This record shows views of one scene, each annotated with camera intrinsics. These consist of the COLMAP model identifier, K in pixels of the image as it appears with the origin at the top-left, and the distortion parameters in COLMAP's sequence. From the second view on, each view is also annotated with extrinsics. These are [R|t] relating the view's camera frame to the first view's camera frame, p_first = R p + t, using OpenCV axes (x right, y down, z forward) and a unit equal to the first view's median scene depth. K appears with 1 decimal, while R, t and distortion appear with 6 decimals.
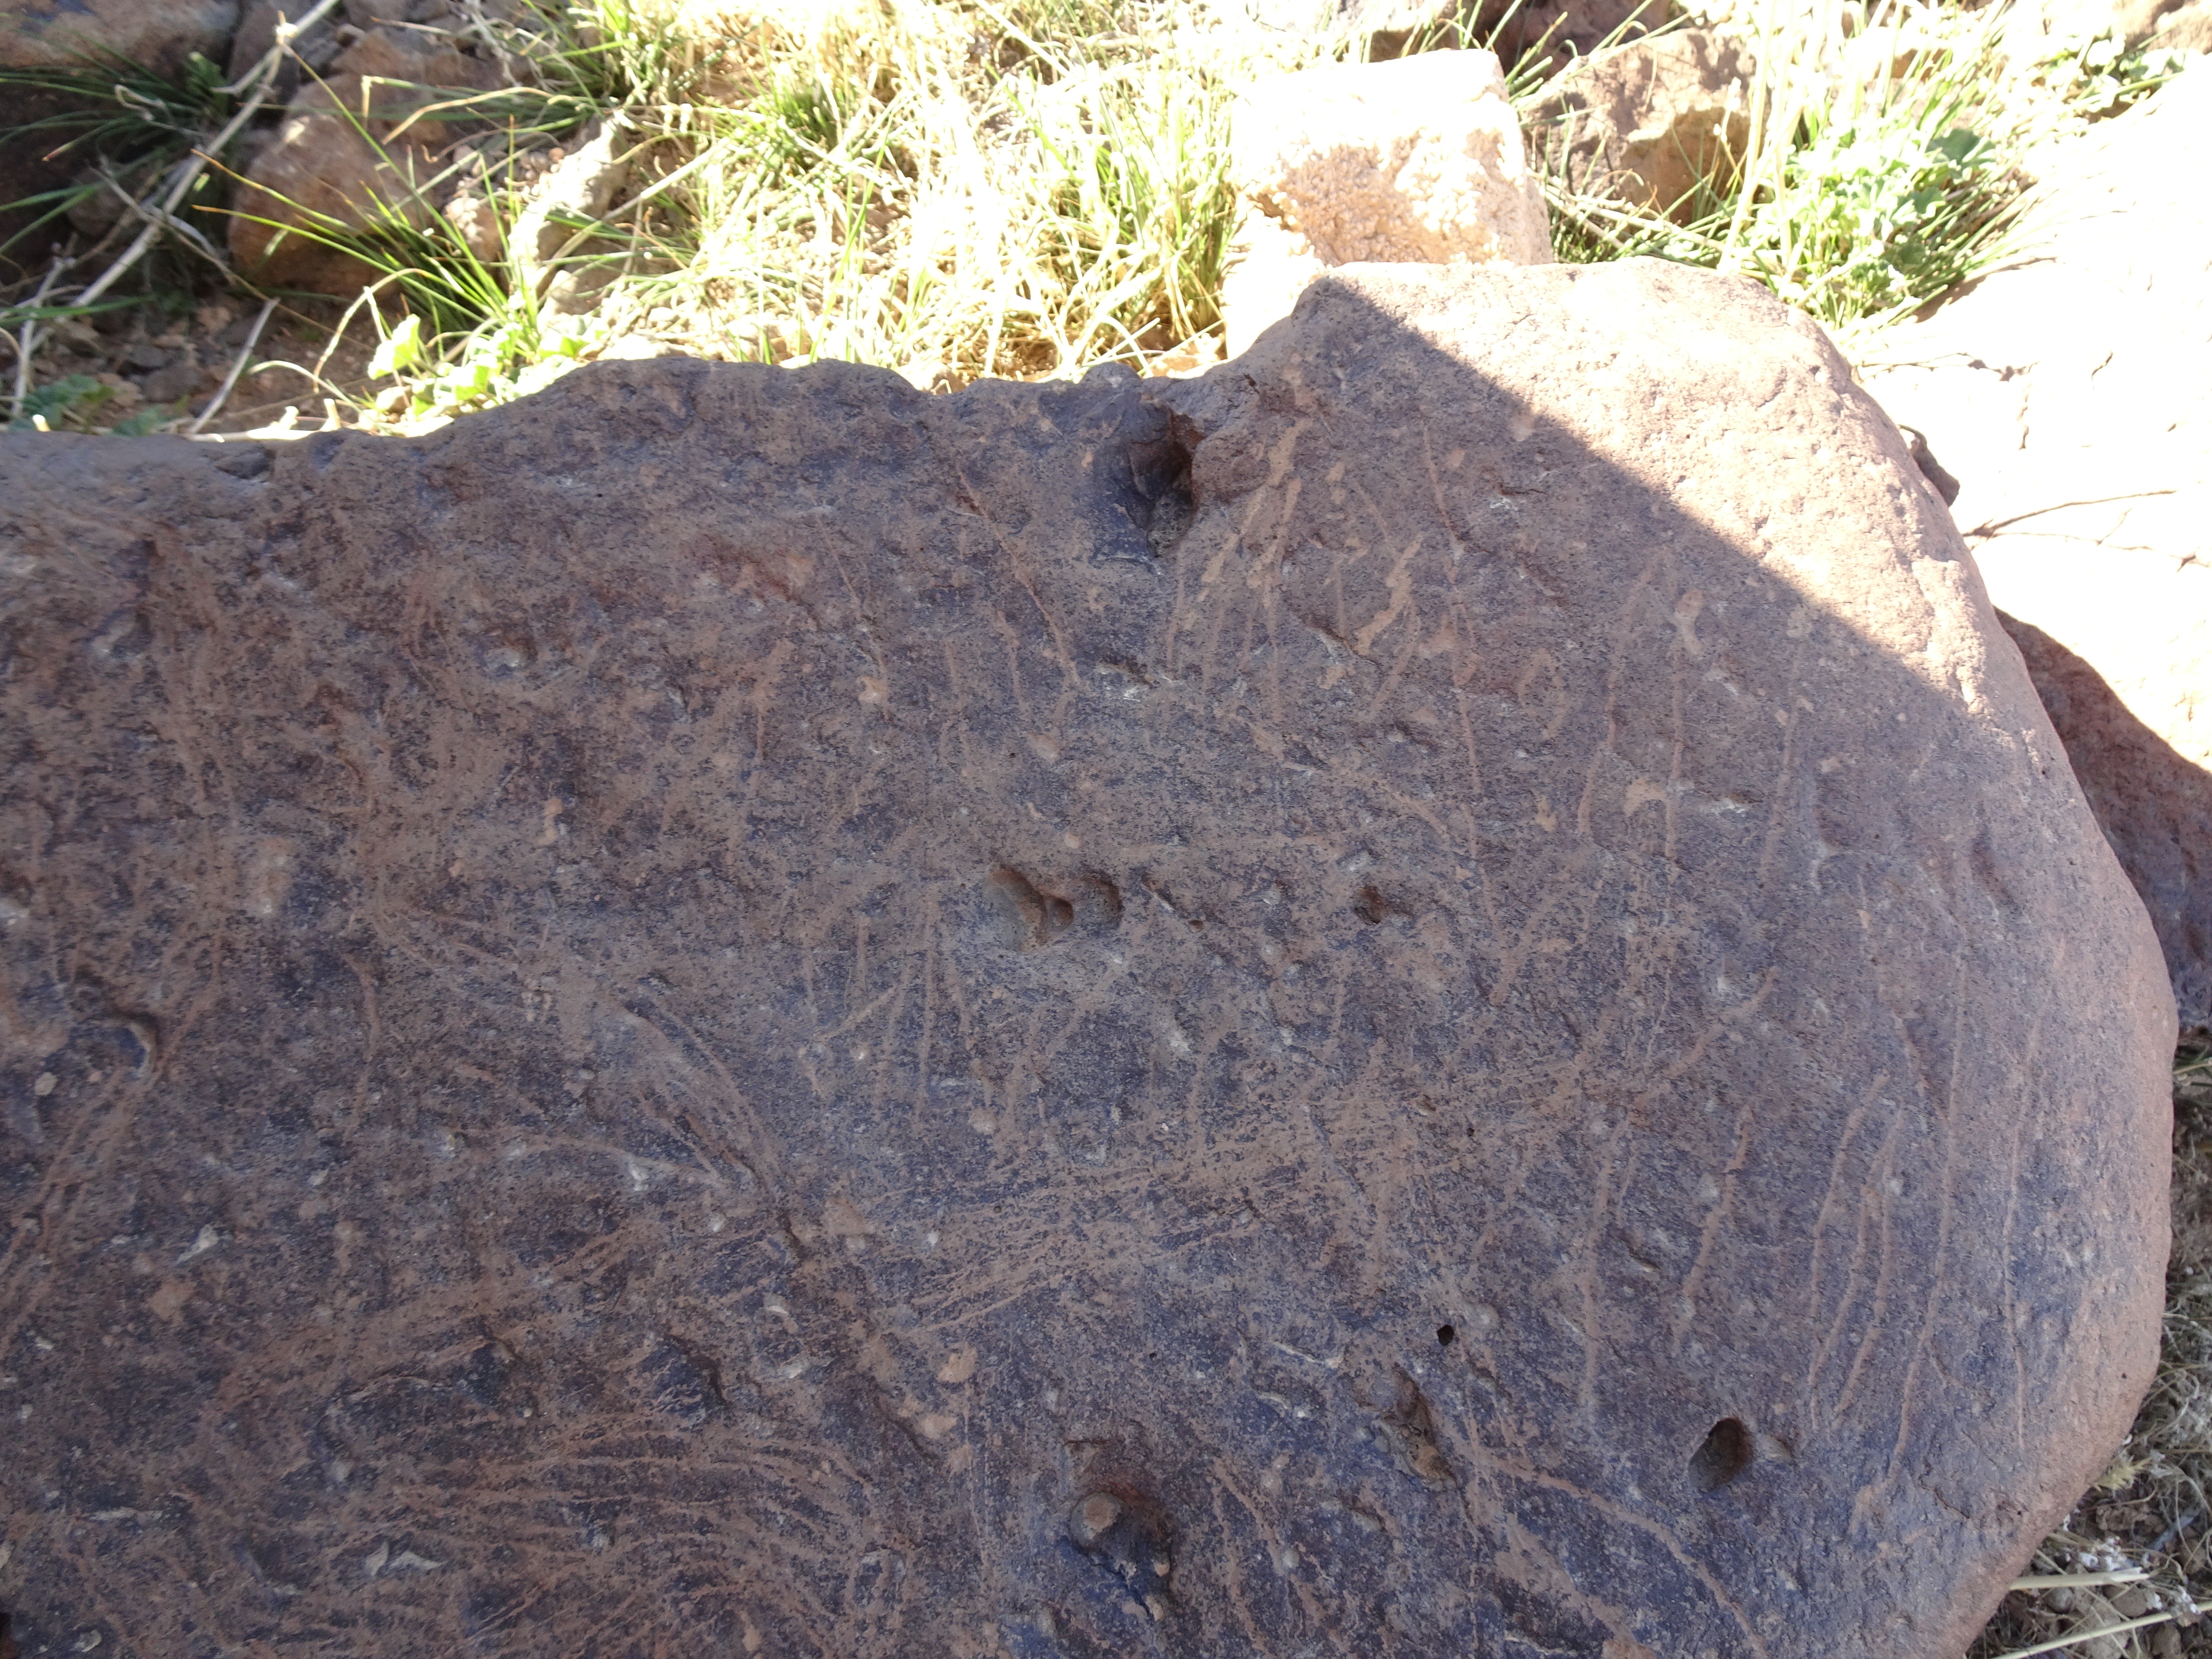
lens RADIAL K [[1583.2, 0, 1112.8], [0, 1583.2, 829.7], [0, 0, 1]] dist [0.015356, -0.005124]
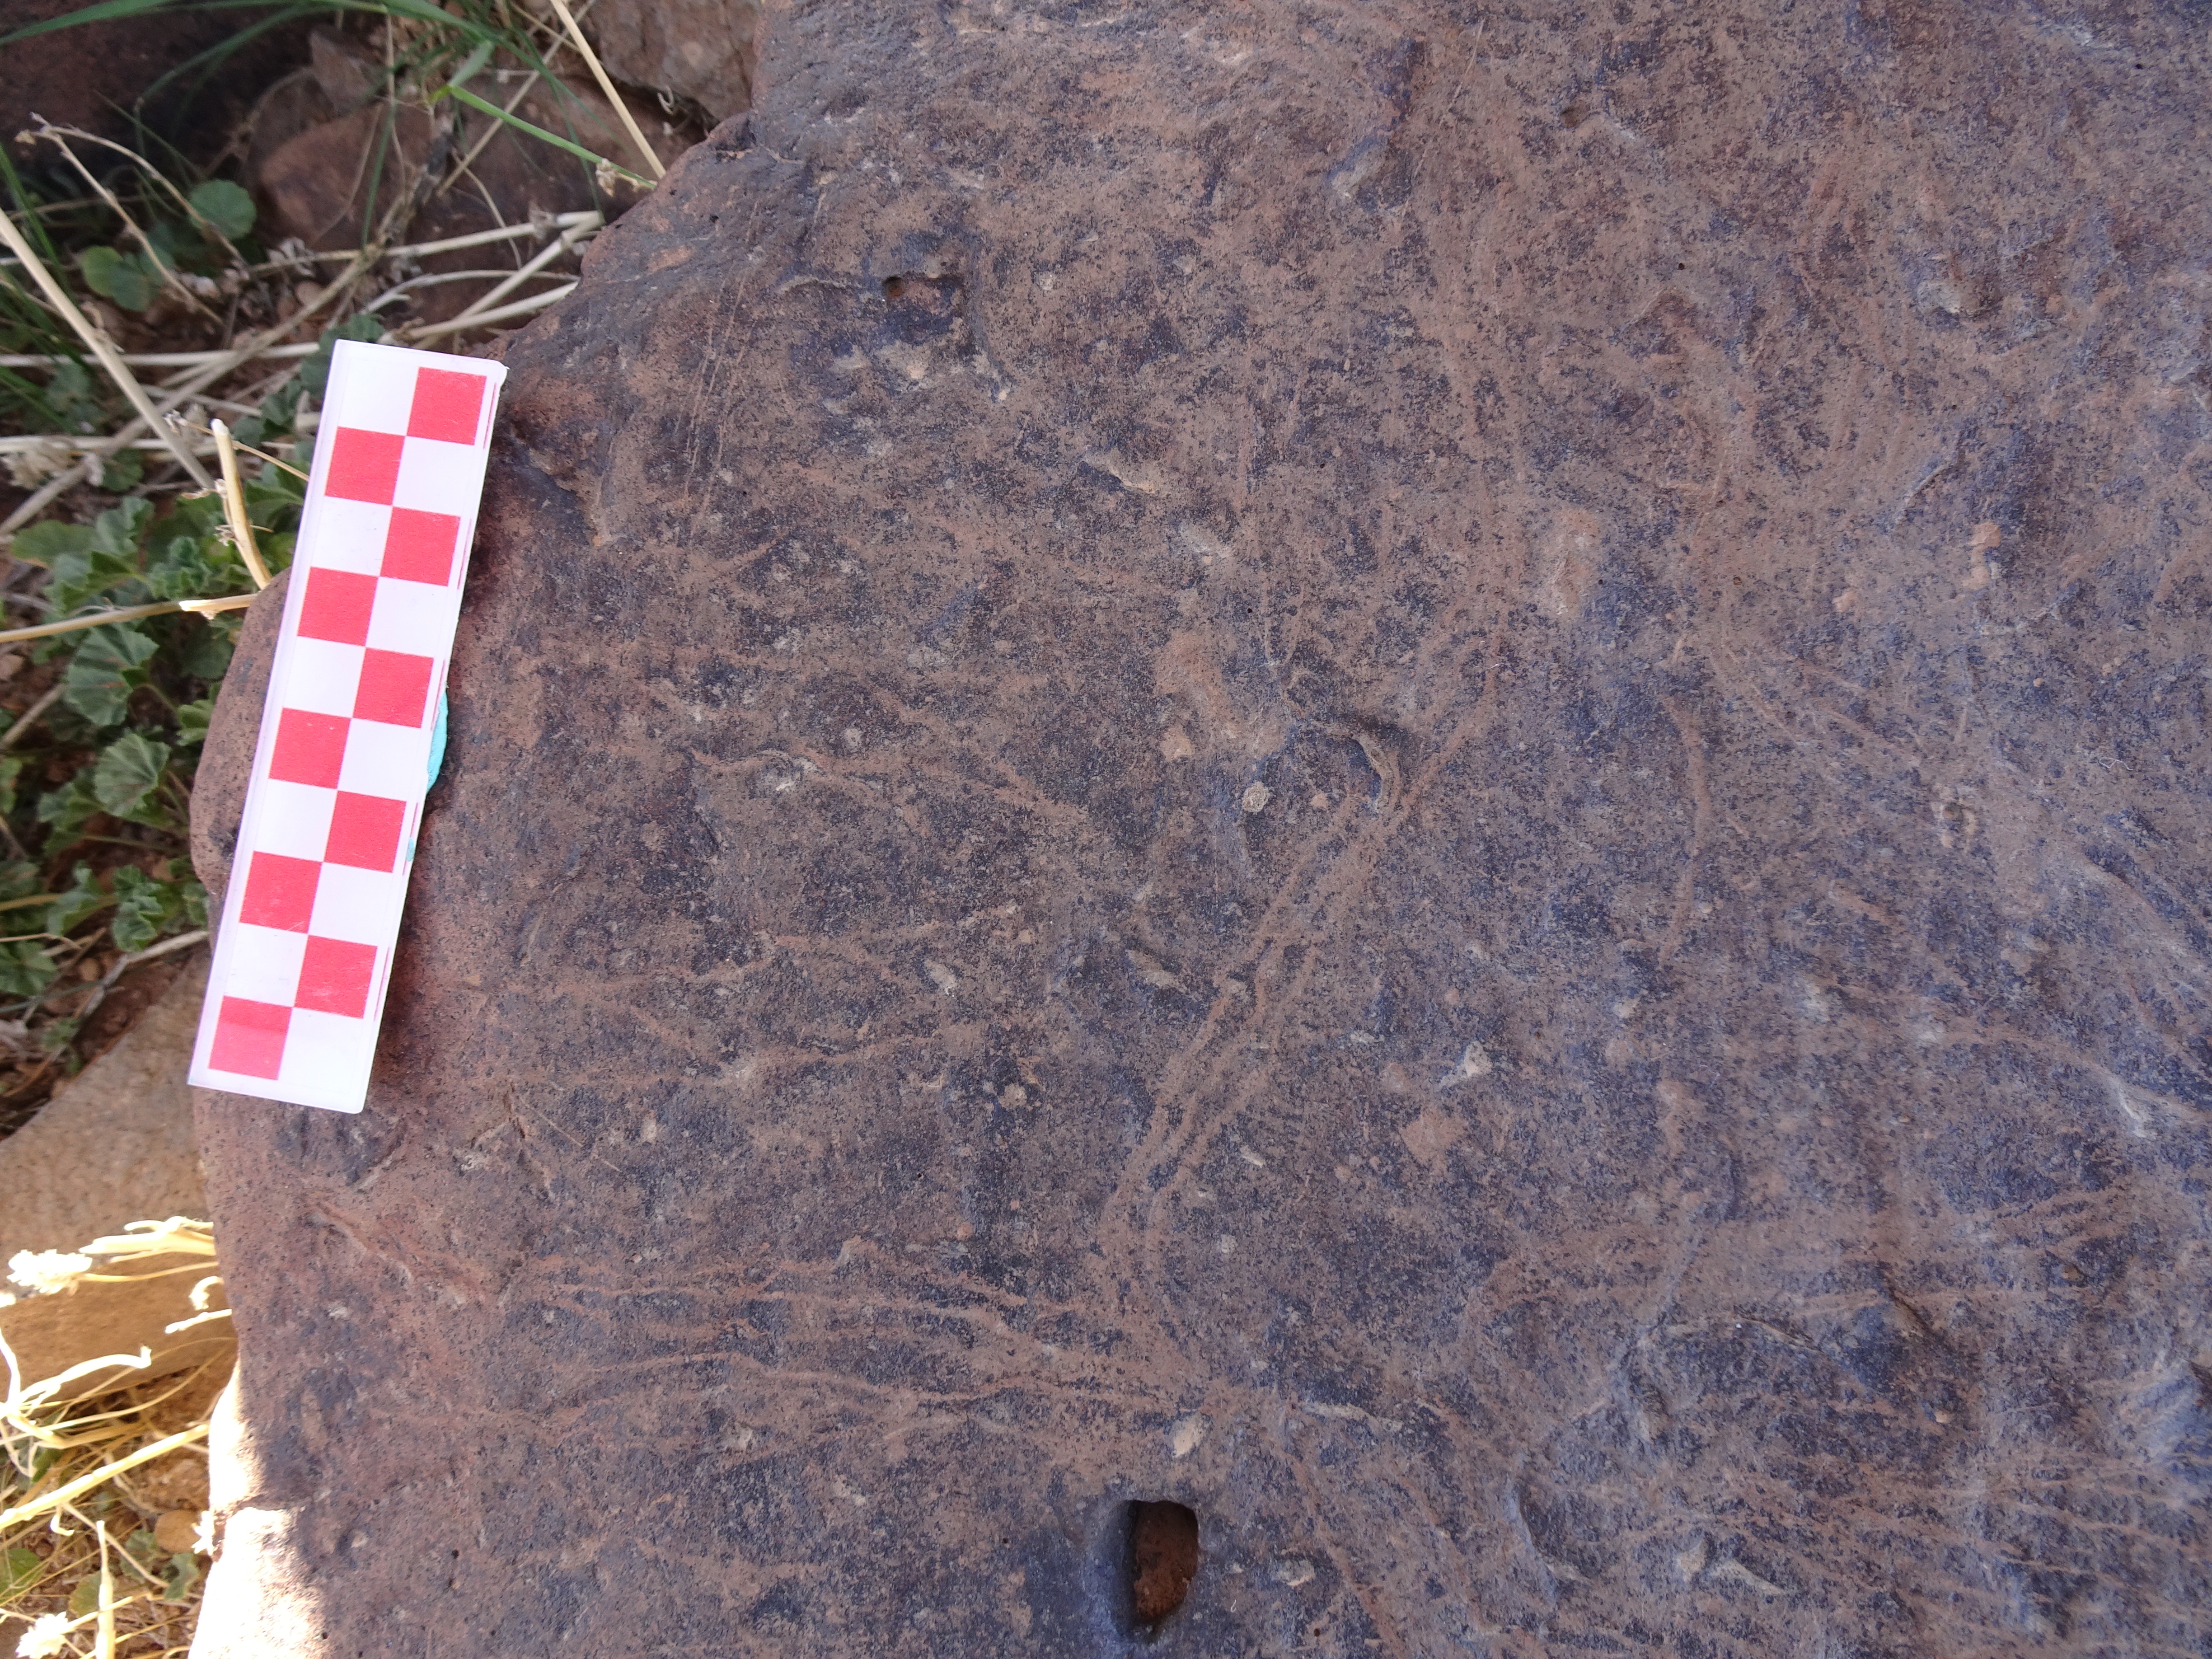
lens RADIAL K [[1581.0, 0, 1115.0], [0, 1581.0, 826.2], [0, 0, 1]] dist [0.015659, -0.005895]
pose [[0.973795, 0.202110, -0.104286, -0.675500], [-0.186093, 0.971699, 0.145498, 0.083346], [0.130741, -0.122278, 0.983847, 0.301274]]
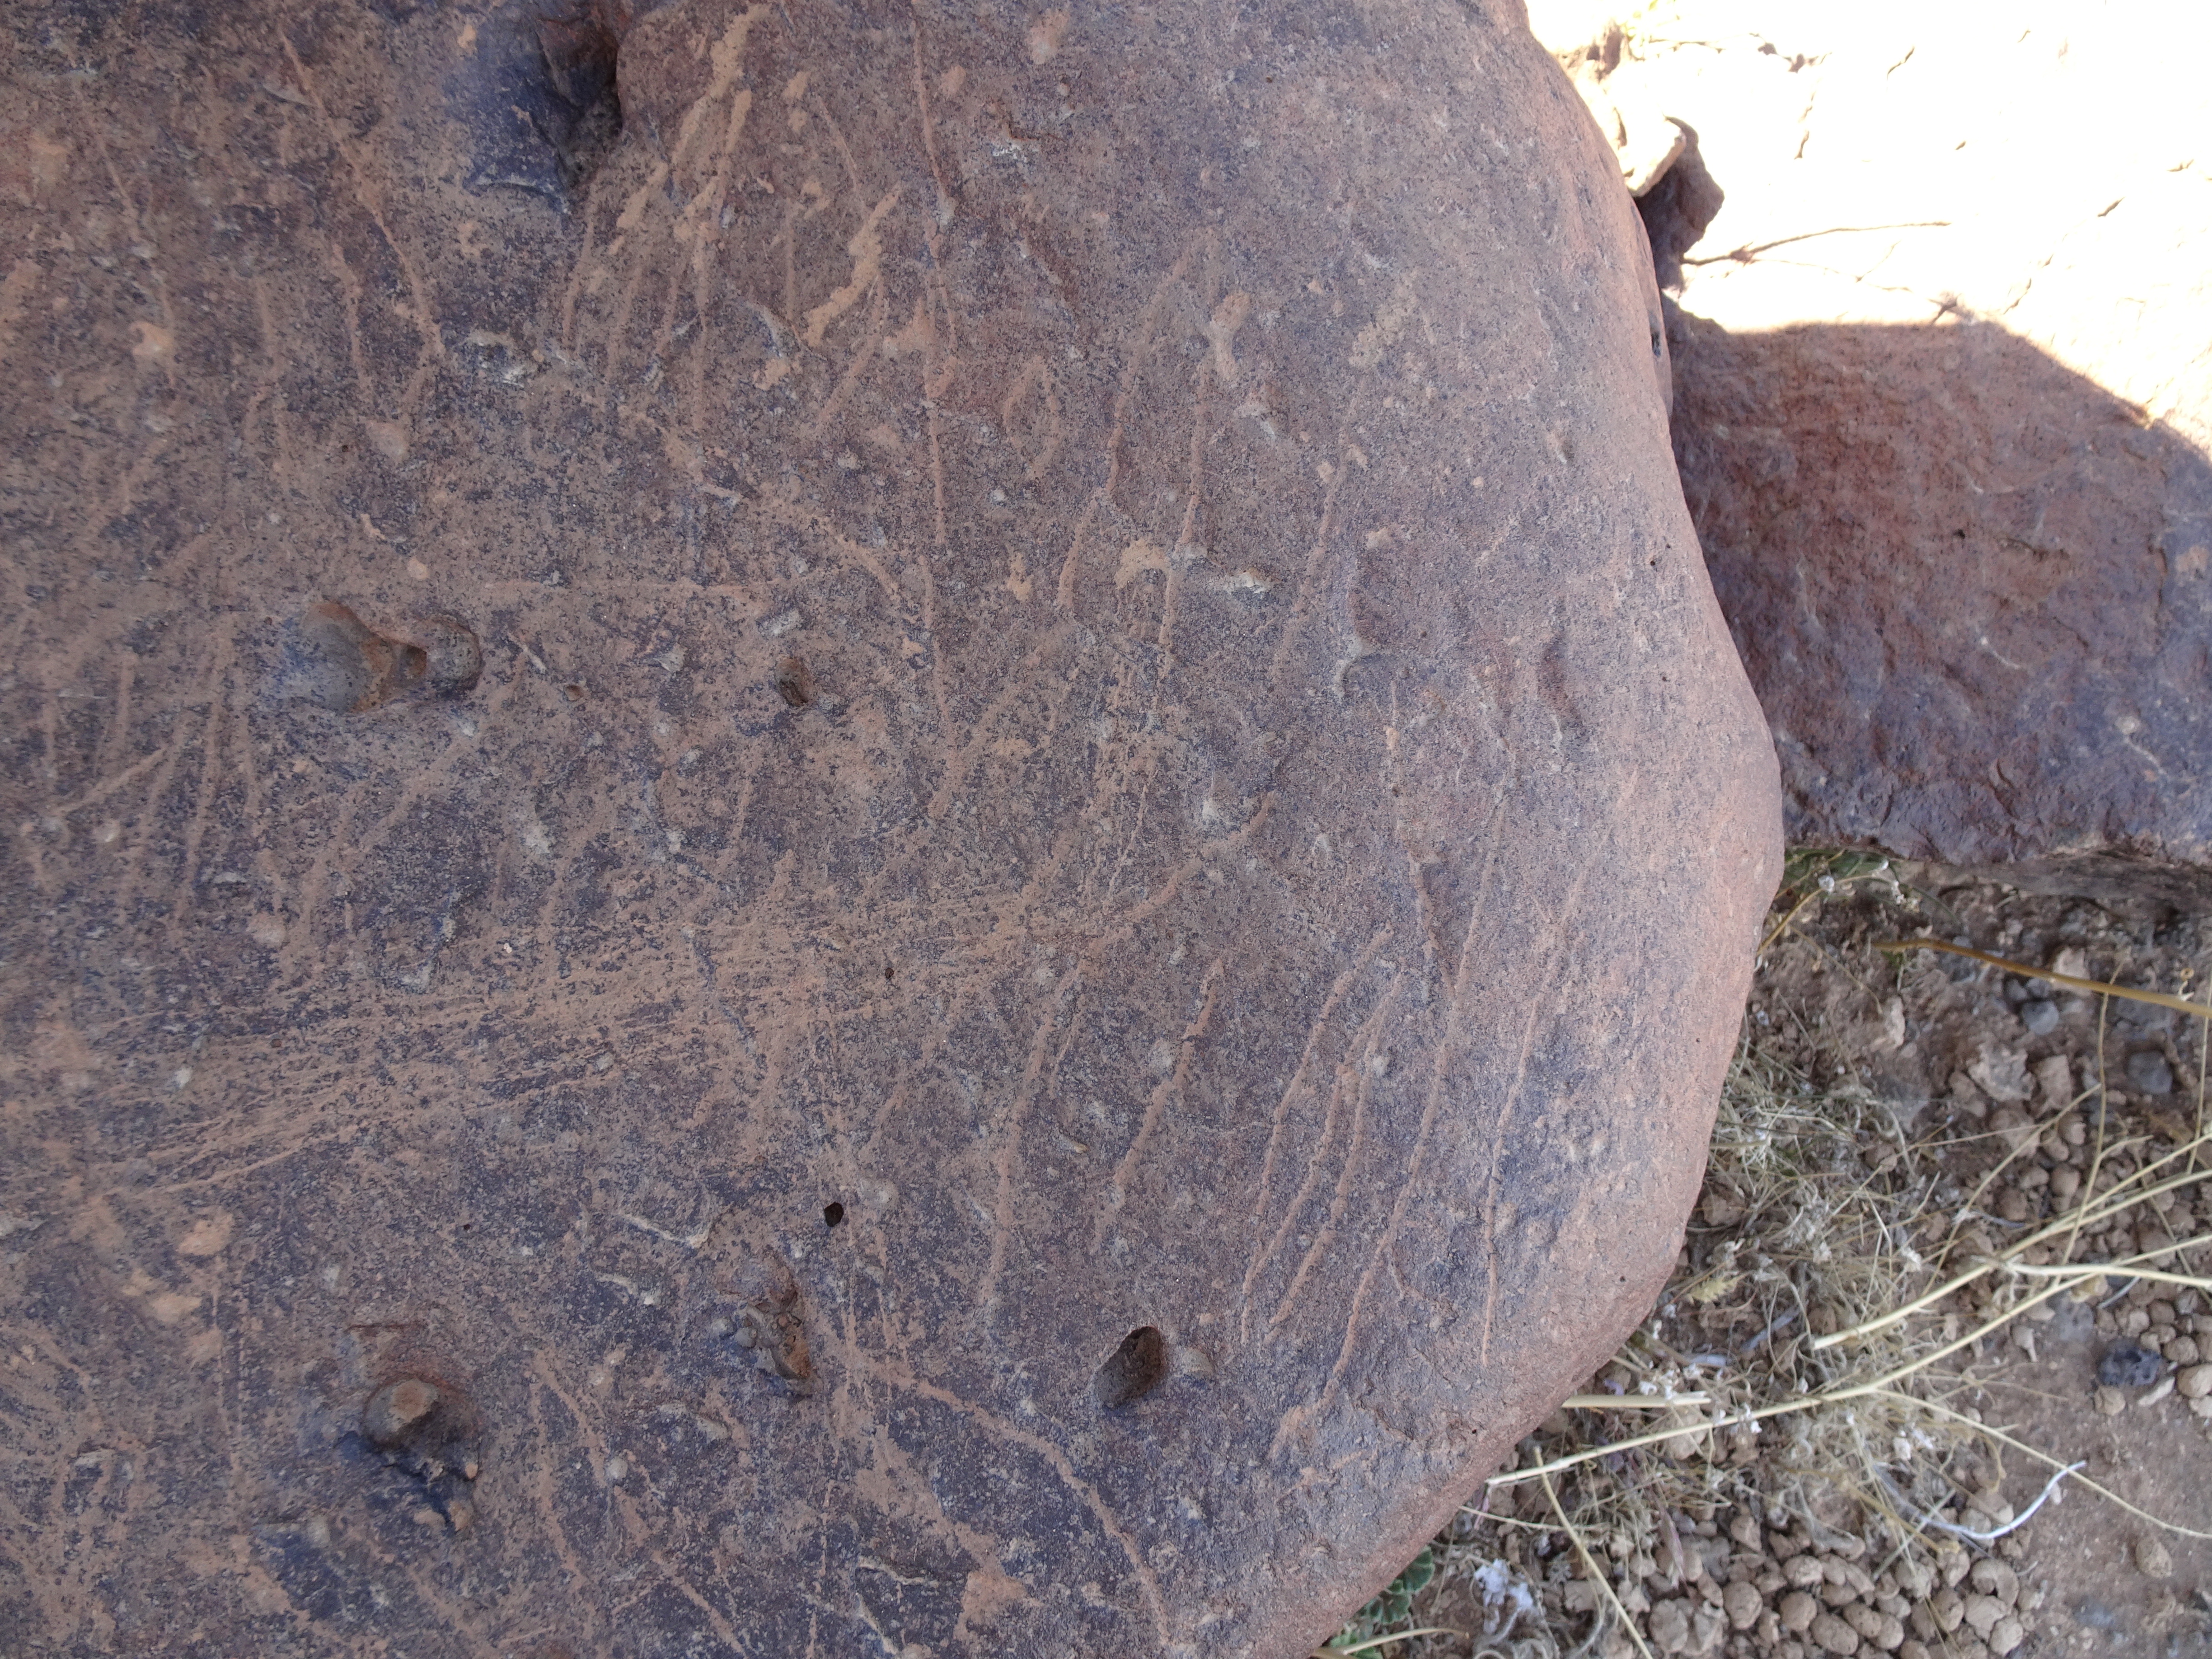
lens RADIAL K [[1582.6, 0, 1107.4], [0, 1582.6, 829.4], [0, 0, 1]] dist [0.016373, -0.005482]
pose [[0.994796, 0.050715, 0.088366, 0.260278], [-0.066686, 0.979829, 0.188384, -0.039142], [-0.077030, -0.193296, 0.978112, 0.219246]]
